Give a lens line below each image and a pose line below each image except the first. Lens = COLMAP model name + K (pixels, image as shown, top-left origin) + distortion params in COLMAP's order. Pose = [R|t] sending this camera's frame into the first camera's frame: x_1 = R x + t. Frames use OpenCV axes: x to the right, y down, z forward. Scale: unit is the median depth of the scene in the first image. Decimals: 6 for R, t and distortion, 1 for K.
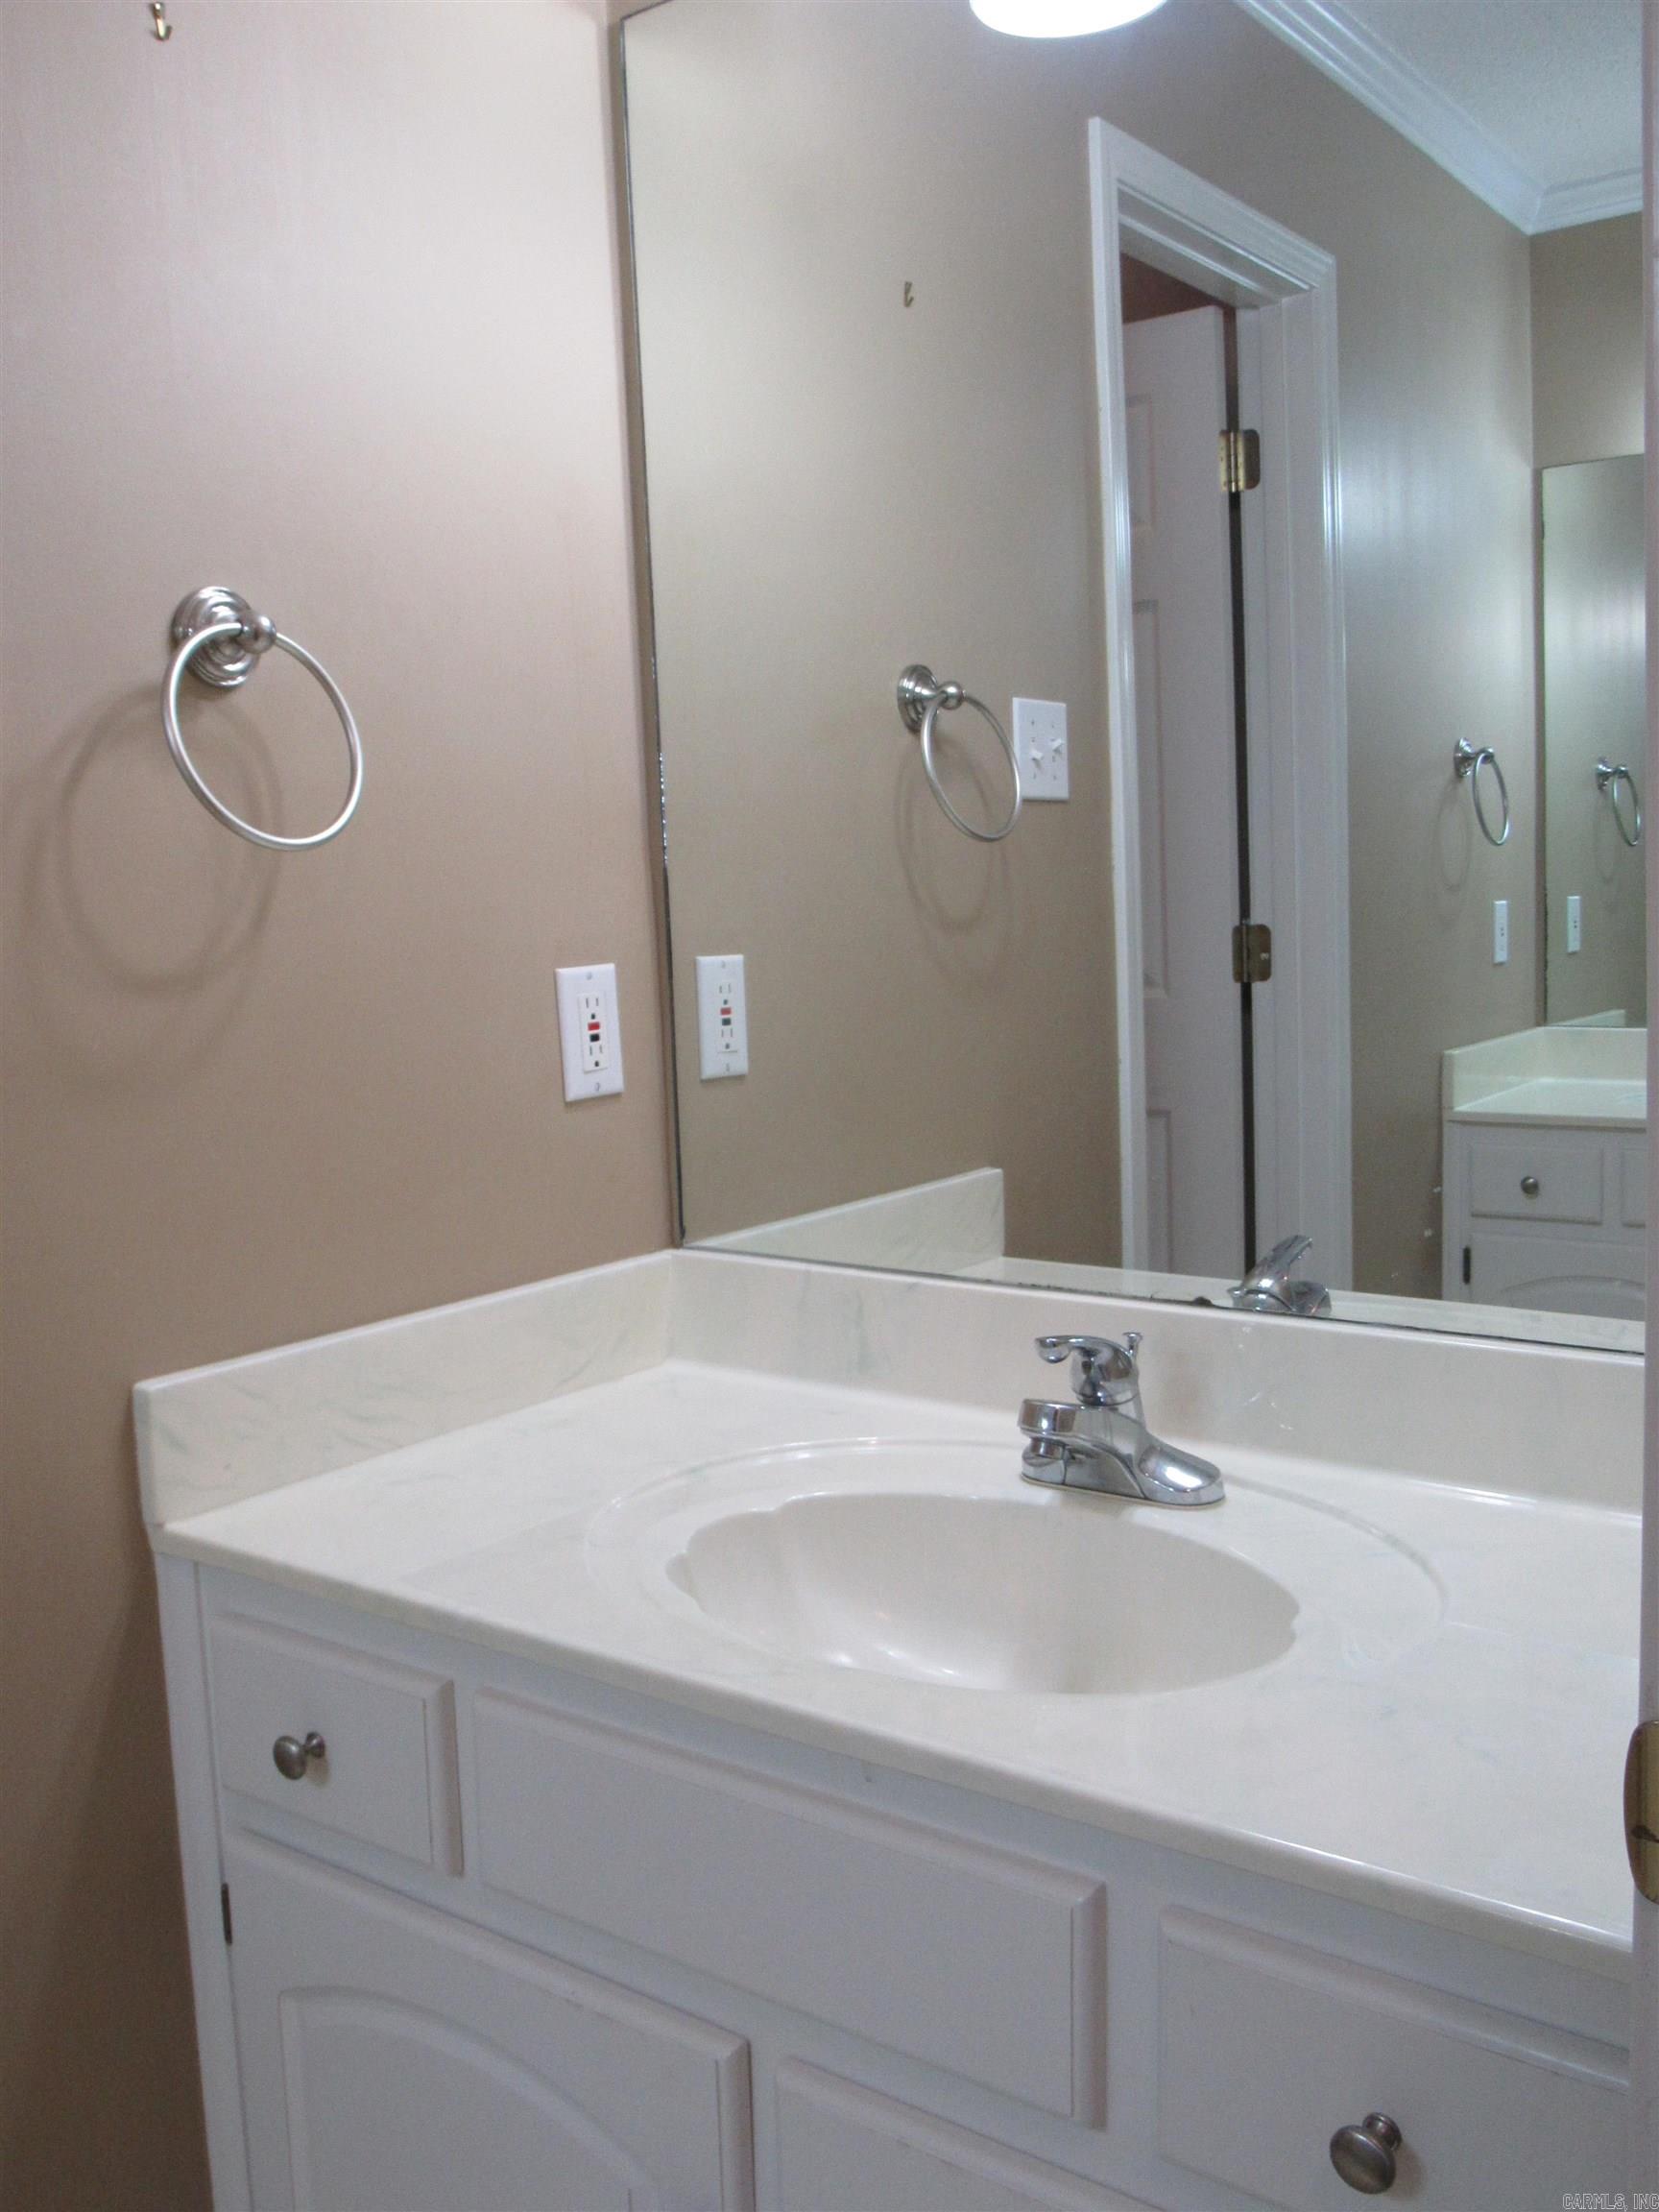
lens RADIAL K [[1976.1, 0, 833.1], [0, 1976.1, 1106.4], [0, 0, 1]] dist [-0.017970, -0.029925]
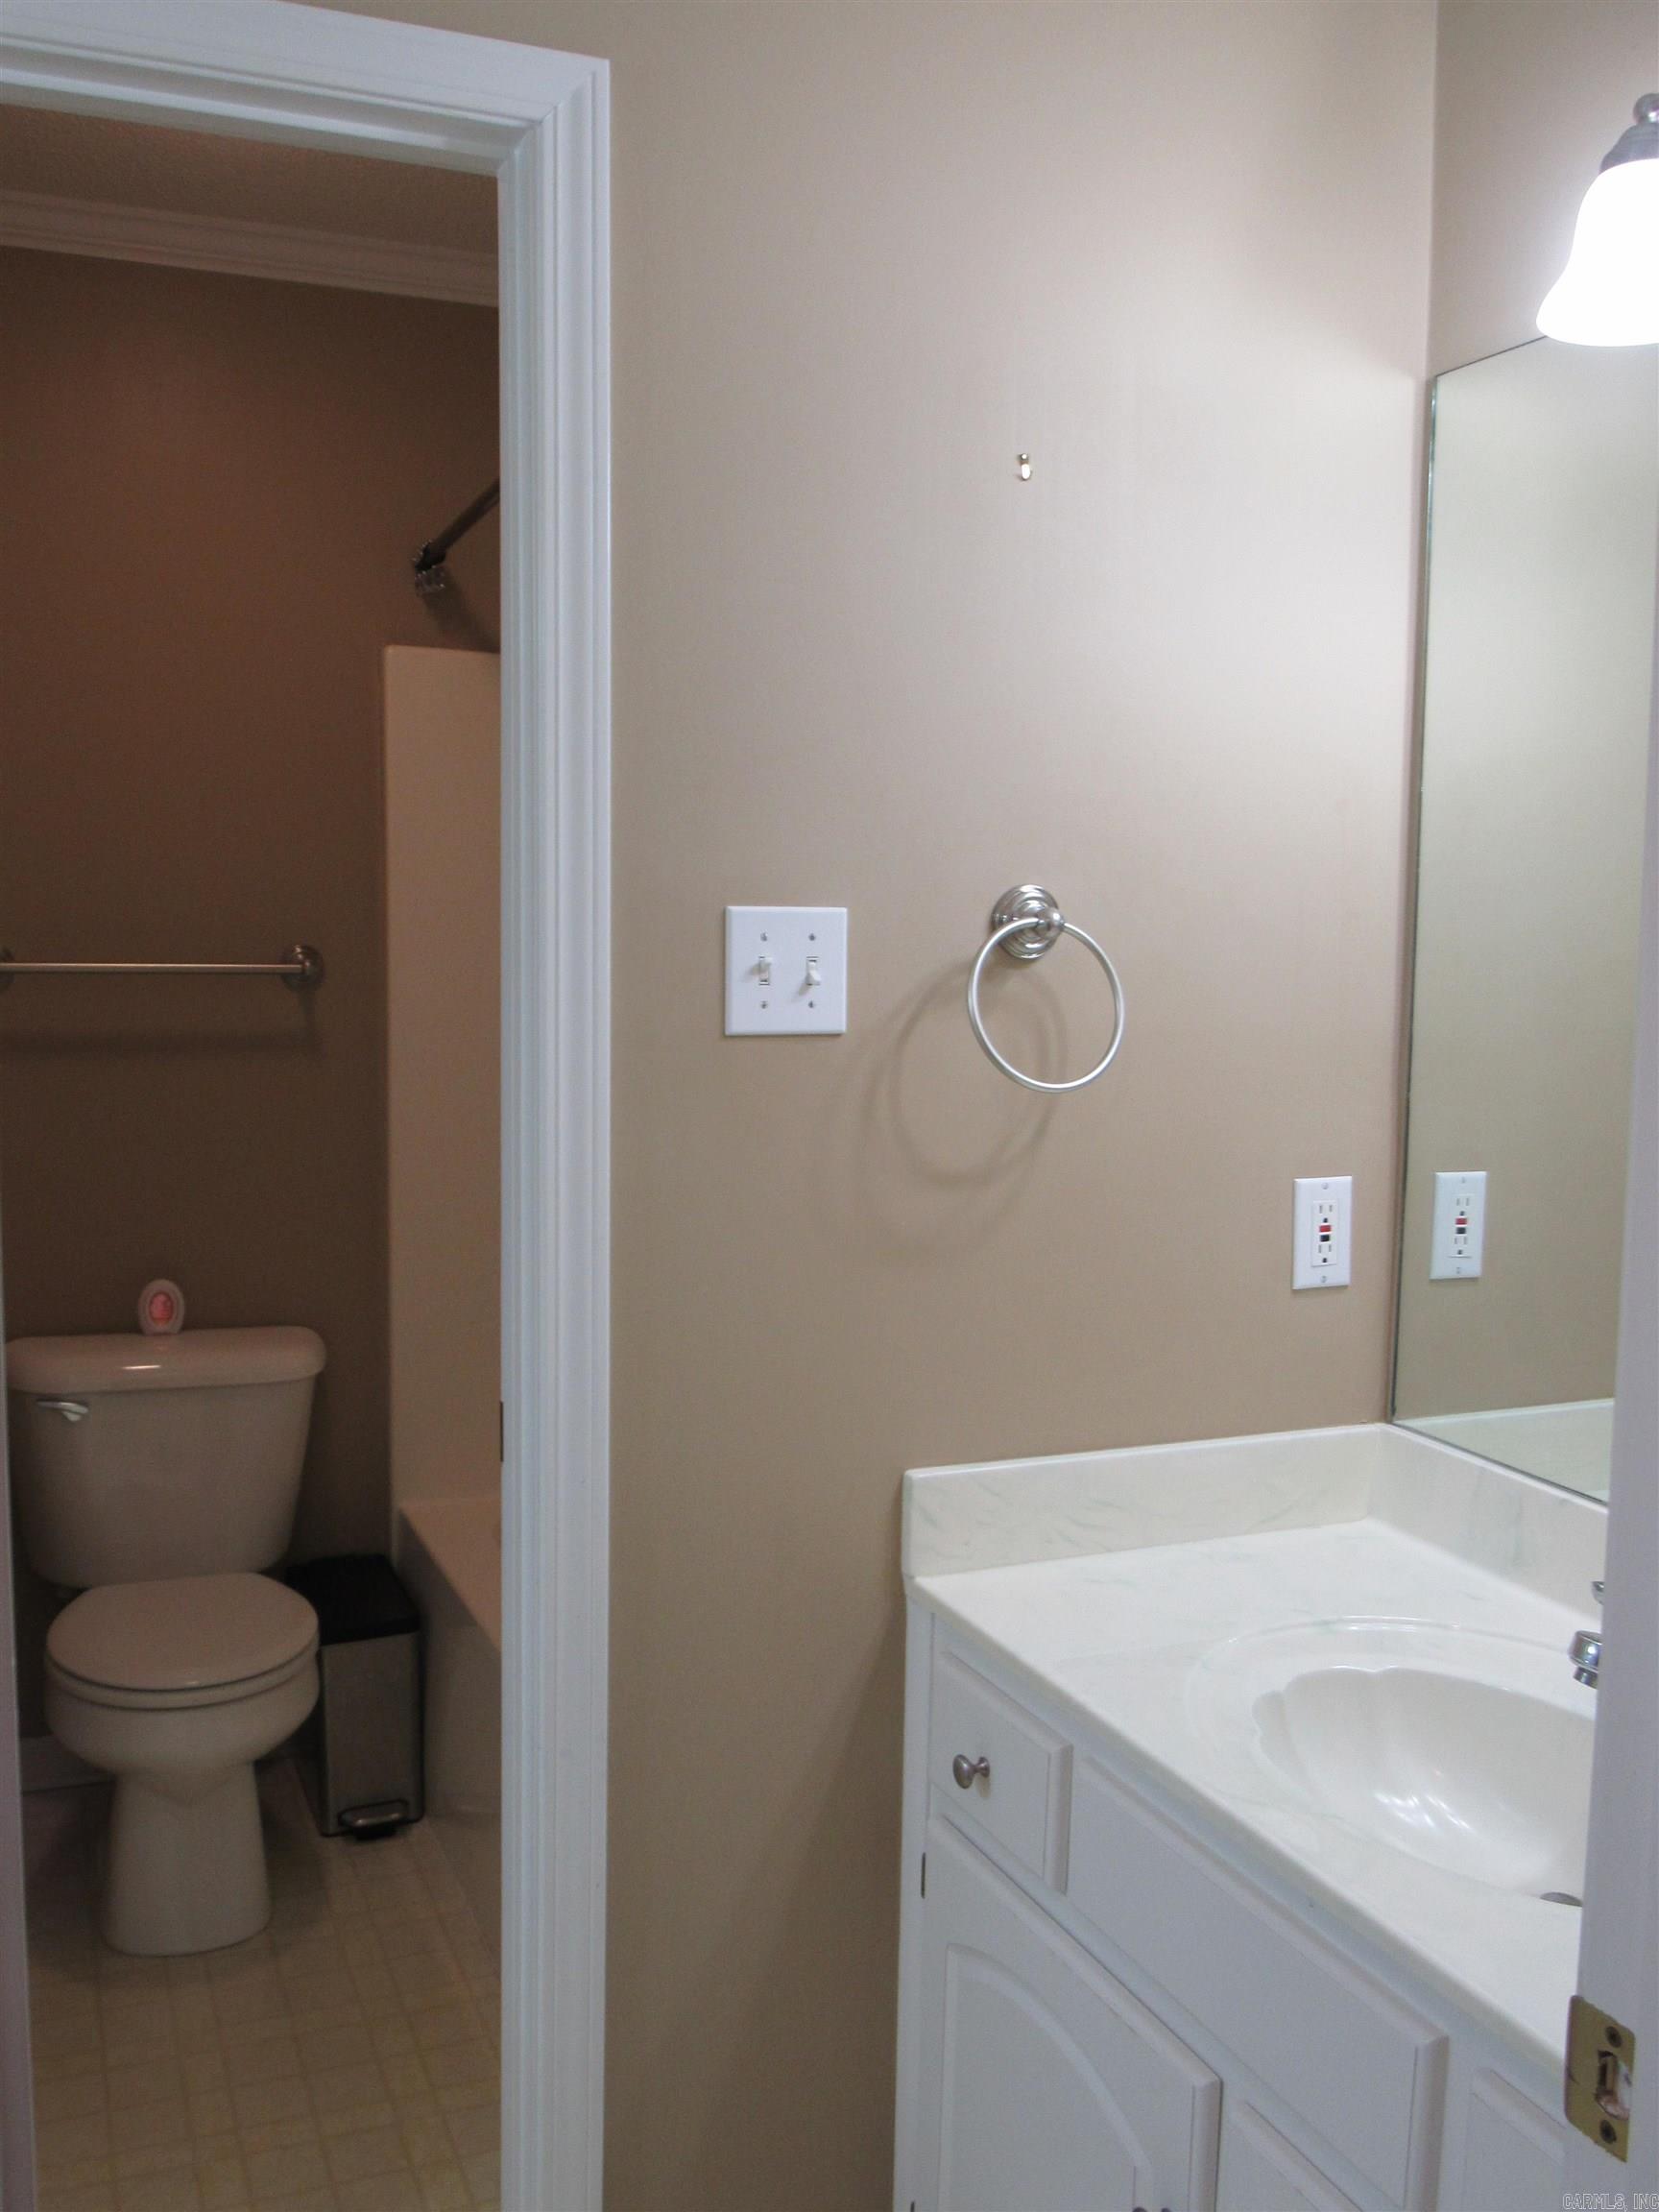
lens RADIAL K [[1976.1, 0, 825.9], [0, 1976.1, 1105.5], [0, 0, 1]] dist [-0.017970, -0.029925]
pose [[0.863324, 0.099287, -0.494786, 0.239701], [-0.106373, 0.994229, 0.013904, -0.118913], [0.493311, 0.040629, 0.868904, -0.215852]]
